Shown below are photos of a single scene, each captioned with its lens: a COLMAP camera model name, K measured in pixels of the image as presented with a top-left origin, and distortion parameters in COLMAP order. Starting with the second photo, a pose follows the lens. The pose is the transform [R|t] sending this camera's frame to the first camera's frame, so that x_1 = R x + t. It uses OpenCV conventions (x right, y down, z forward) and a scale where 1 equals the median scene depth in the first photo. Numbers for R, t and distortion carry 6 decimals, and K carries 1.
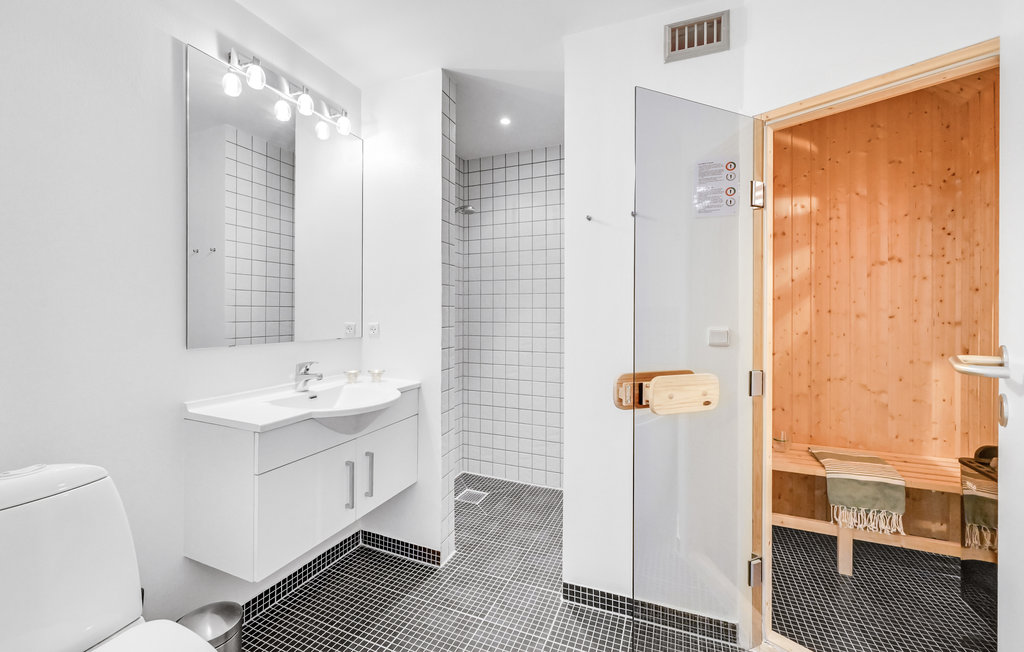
lens RADIAL K [[422.4, 0, 499.7], [0, 422.4, 311.7], [0, 0, 1]] dist [-0.004453, -0.001279]
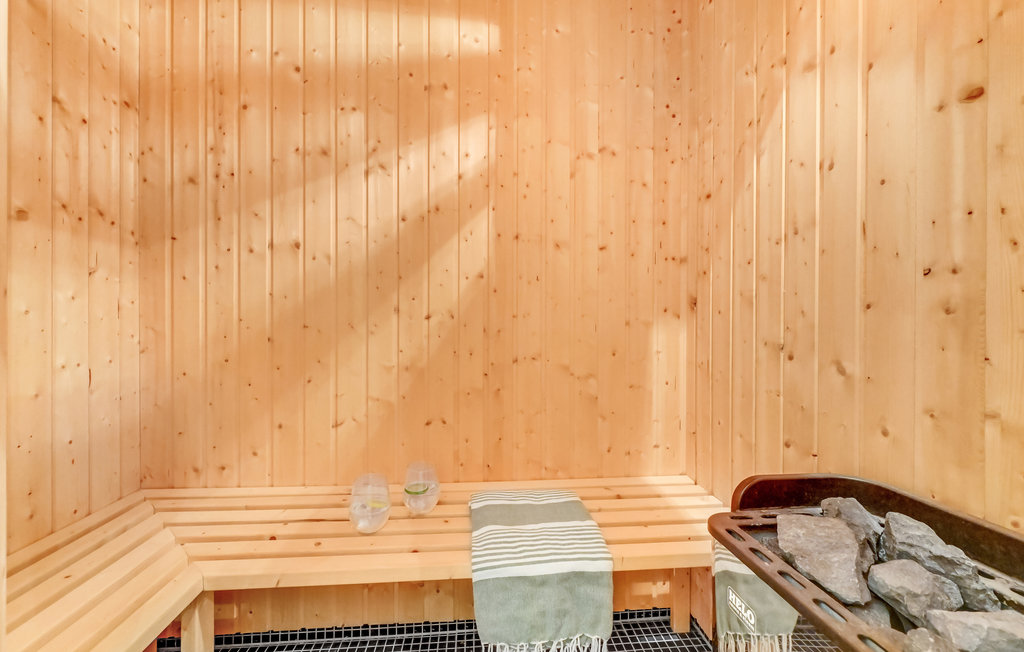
lens RADIAL K [[422.4, 0, 512.9], [0, 422.4, 325.6], [0, 0, 1]] dist [-0.004453, -0.001279]
pose [[0.881031, -0.004099, 0.473040, 0.546408], [-0.000834, 0.999947, 0.010217, 0.116867], [-0.473057, -0.009396, 0.880982, 0.541954]]
